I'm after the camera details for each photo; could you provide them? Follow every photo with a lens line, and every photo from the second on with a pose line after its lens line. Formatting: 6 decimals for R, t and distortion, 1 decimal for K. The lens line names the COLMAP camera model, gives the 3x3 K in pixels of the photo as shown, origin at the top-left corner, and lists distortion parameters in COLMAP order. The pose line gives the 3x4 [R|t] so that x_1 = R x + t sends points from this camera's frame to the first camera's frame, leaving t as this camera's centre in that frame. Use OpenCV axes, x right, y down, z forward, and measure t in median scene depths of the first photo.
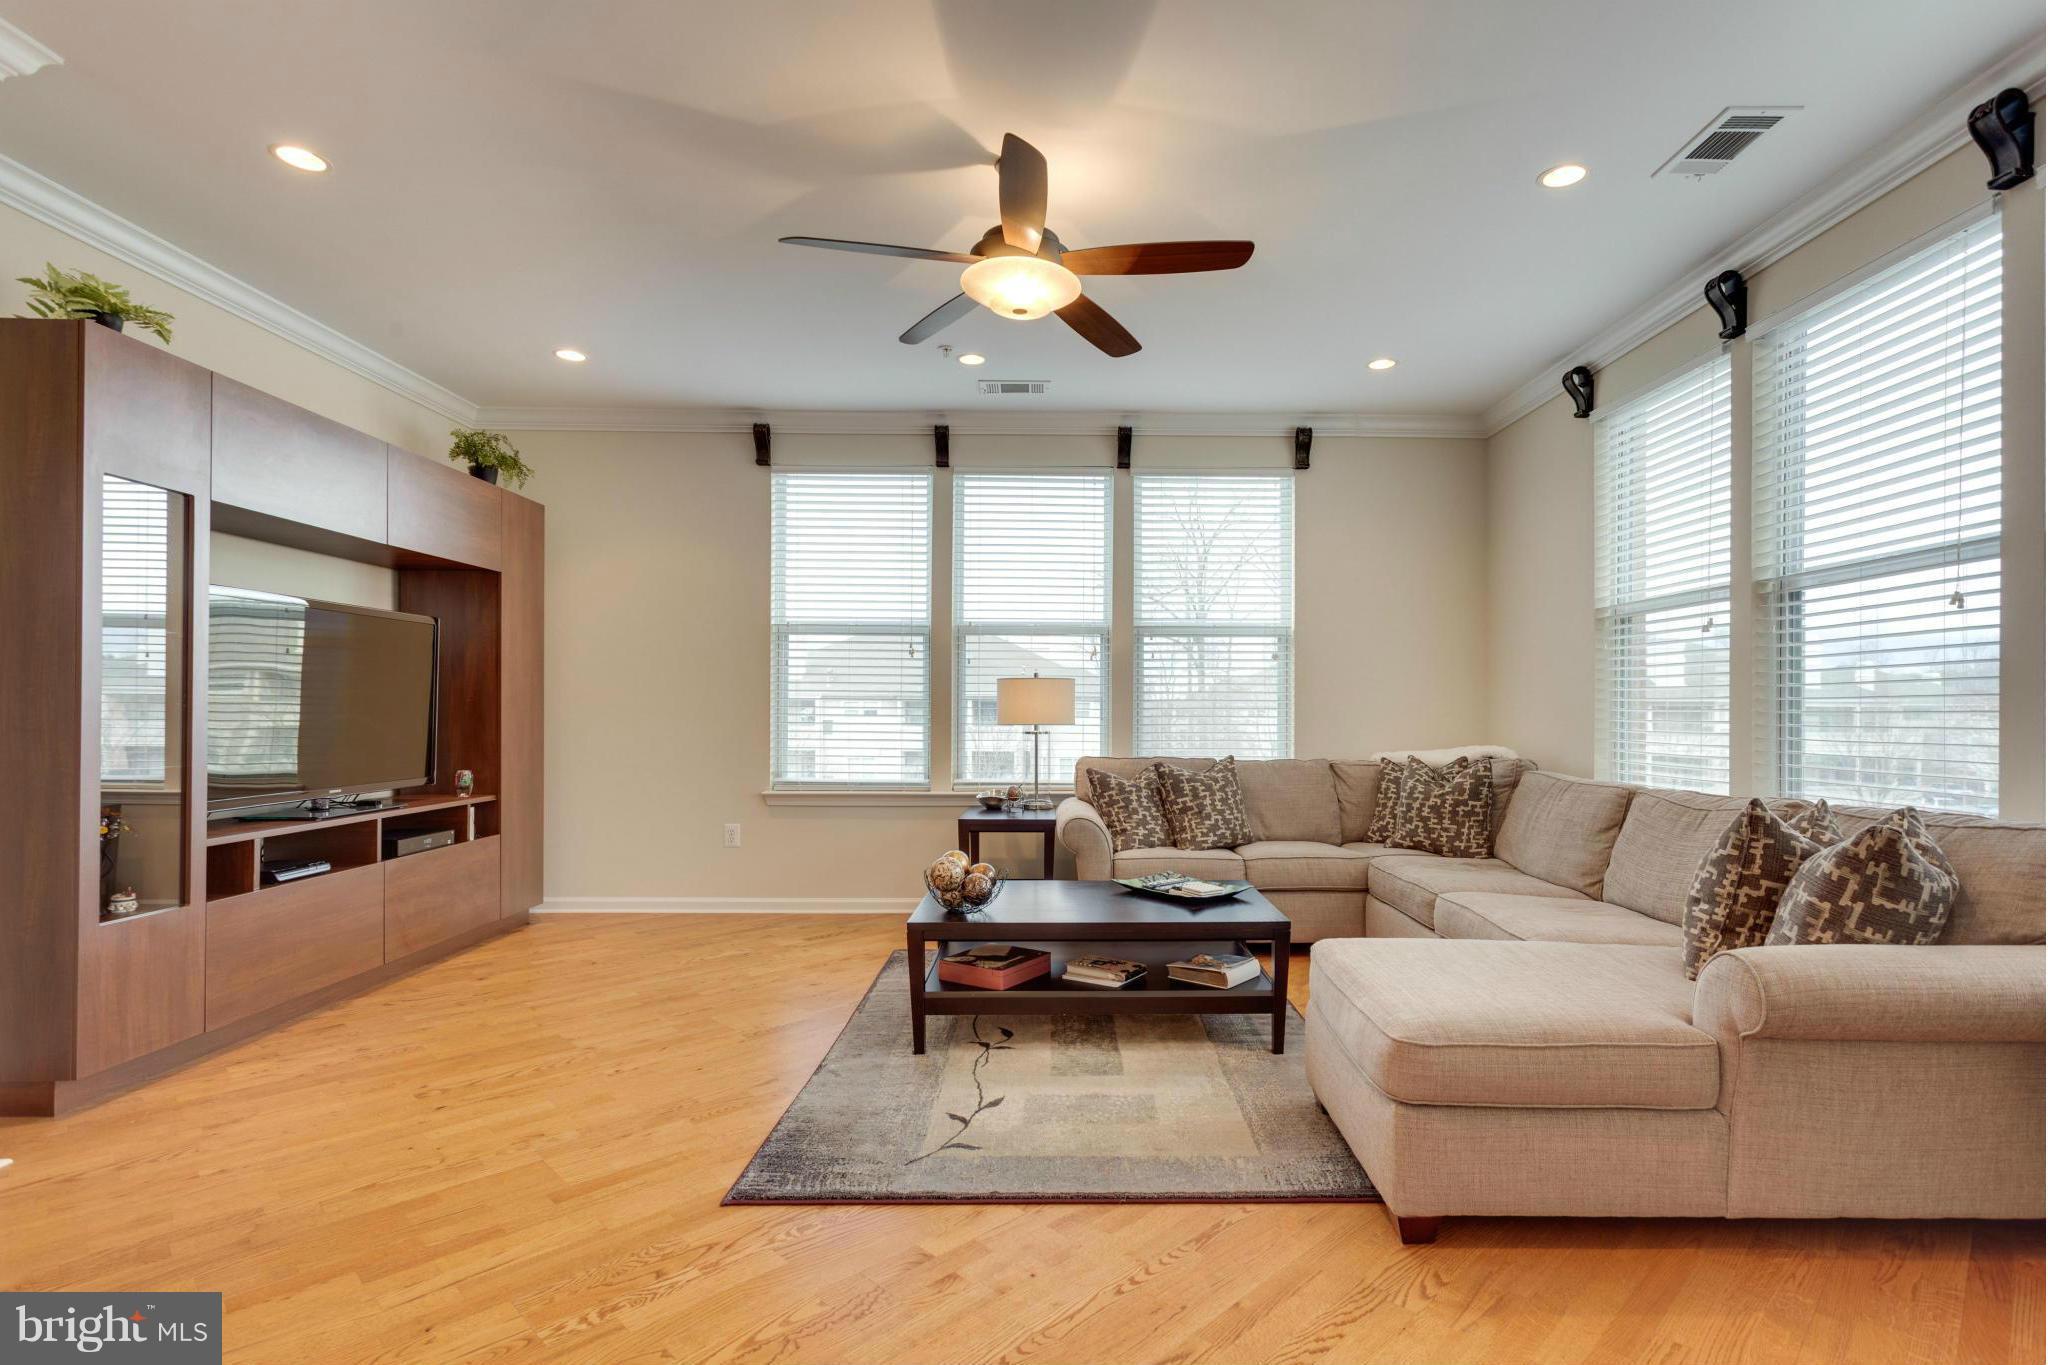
lens RADIAL K [[990.2, 0, 1069.9], [0, 990.2, 707.2], [0, 0, 1]] dist [0.002201, 0.000784]
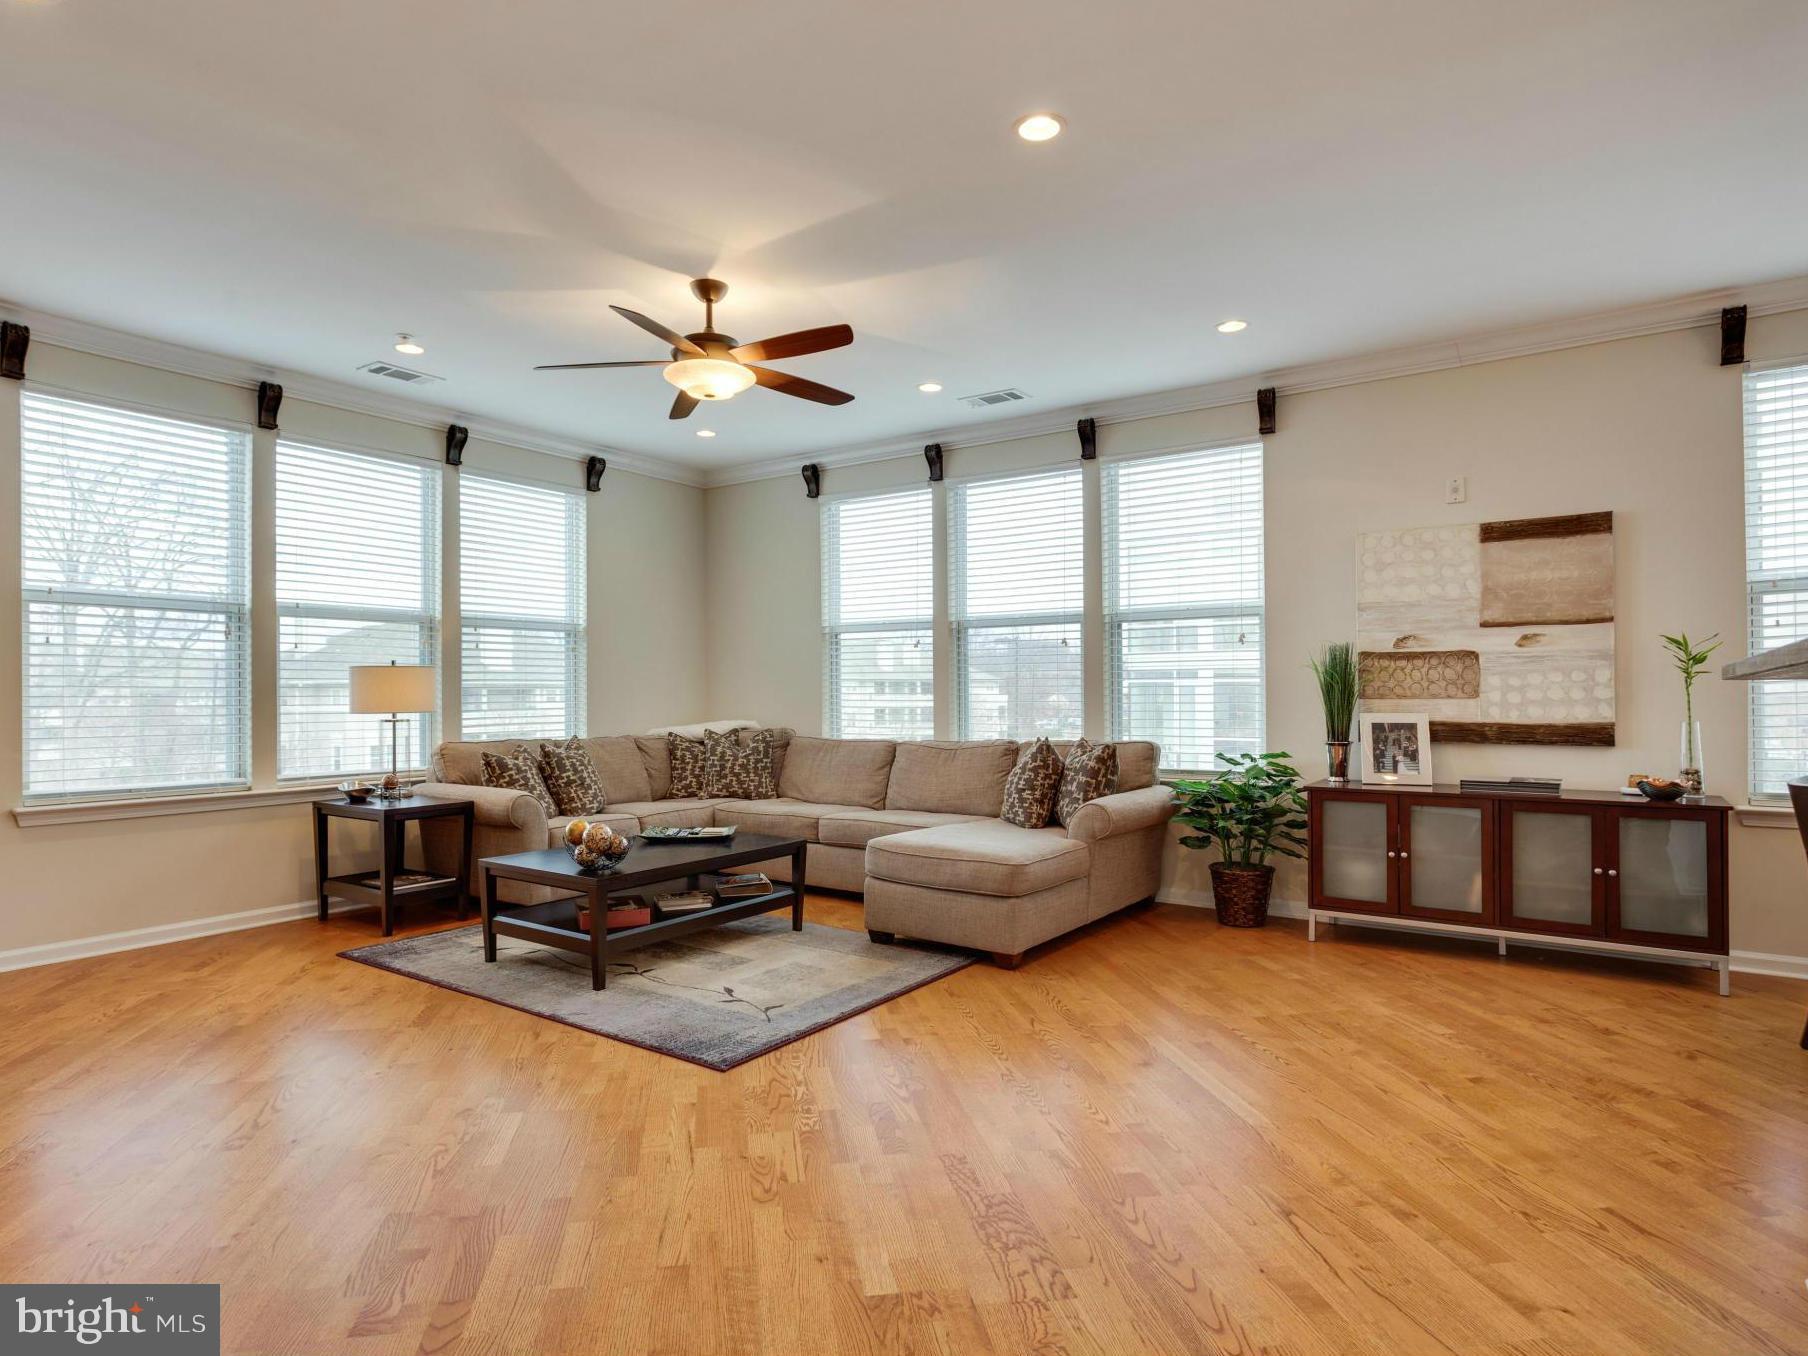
lens RADIAL K [[1020.2, 0, 866.6], [0, 1020.2, 684.8], [0, 0, 1]] dist [0.005628, 0.001719]
pose [[0.604829, -0.000607, 0.796355, -0.629857], [0.004248, 0.999988, -0.002464, -0.006368], [-0.796344, 0.004874, 0.604824, 0.006394]]
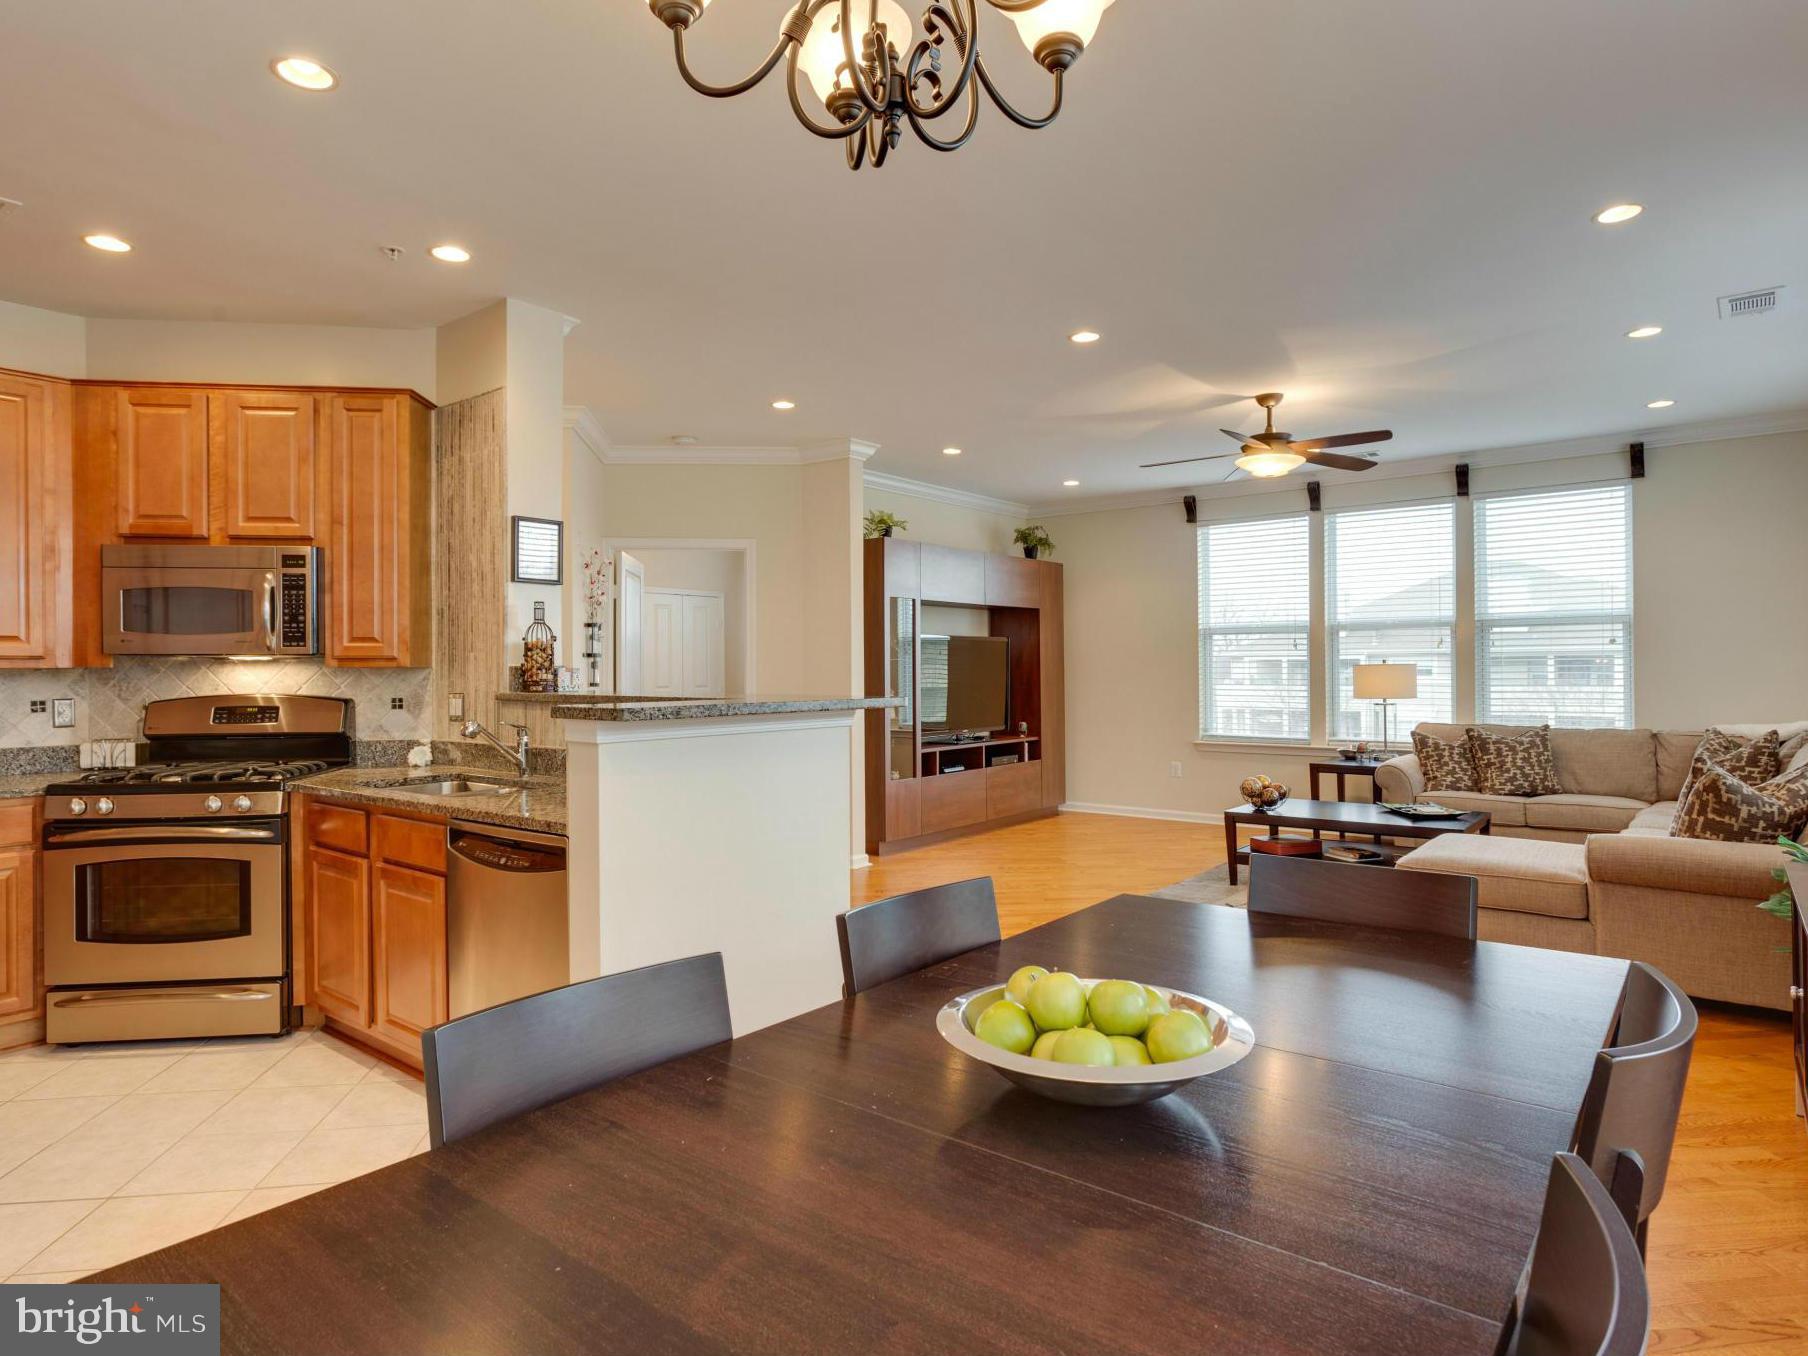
lens RADIAL K [[1018.1, 0, 893.7], [0, 1018.1, 666.1], [0, 0, 1]] dist [0.003815, 0.001475]
pose [[0.767286, -0.012967, -0.641174, 0.384872], [0.013247, 0.999903, -0.004368, -0.032086], [0.641168, -0.005142, 0.767383, -0.551262]]
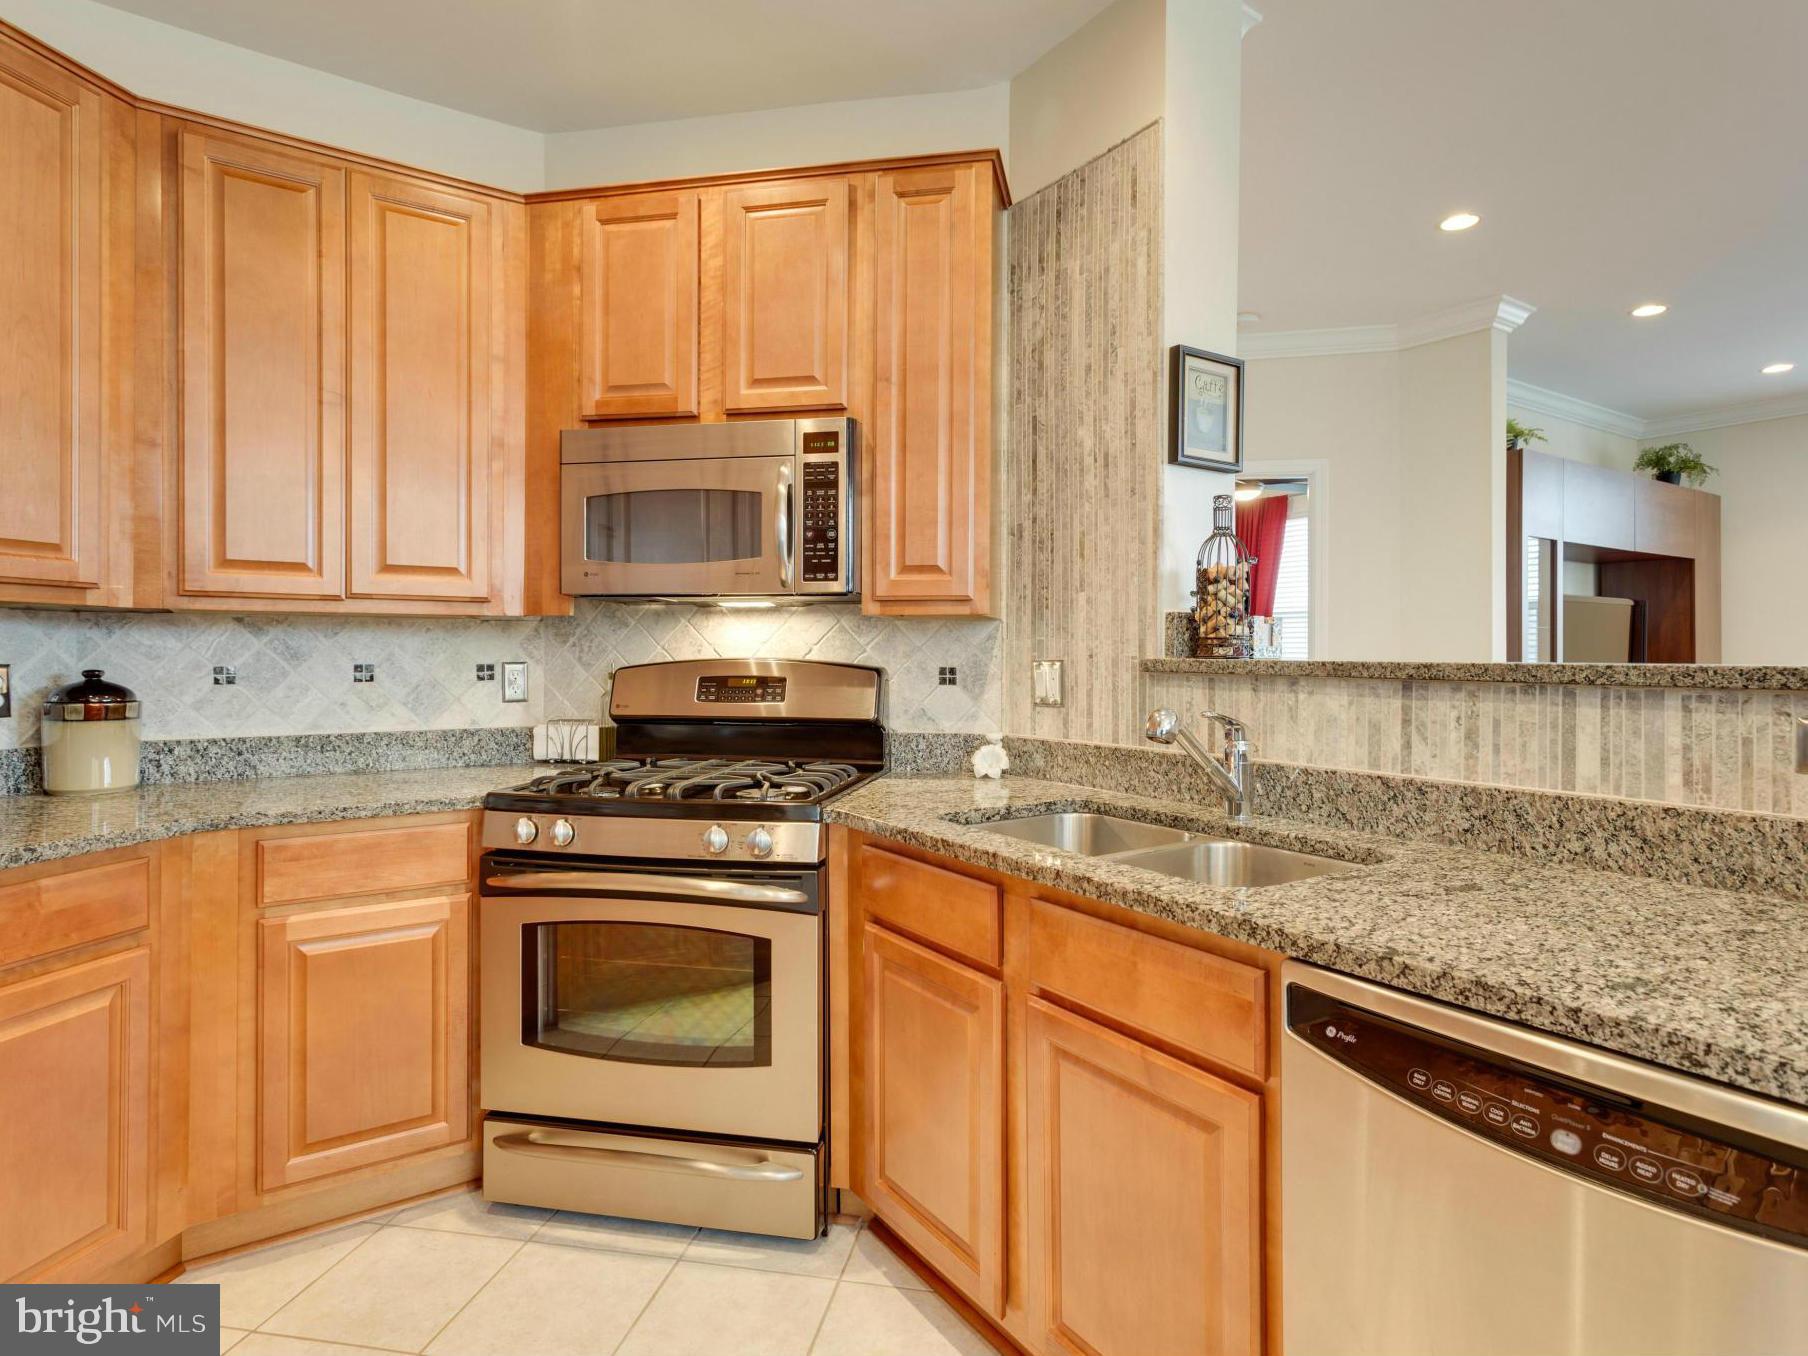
lens RADIAL K [[989.8, 0, 935.8], [0, 989.8, 651.5], [0, 0, 1]] dist [-0.000749, 0.001125]
pose [[0.545032, -0.007956, -0.838377, -0.069824], [0.003778, 0.999968, -0.007033, -0.018623], [0.838406, 0.000665, 0.545045, -0.450908]]
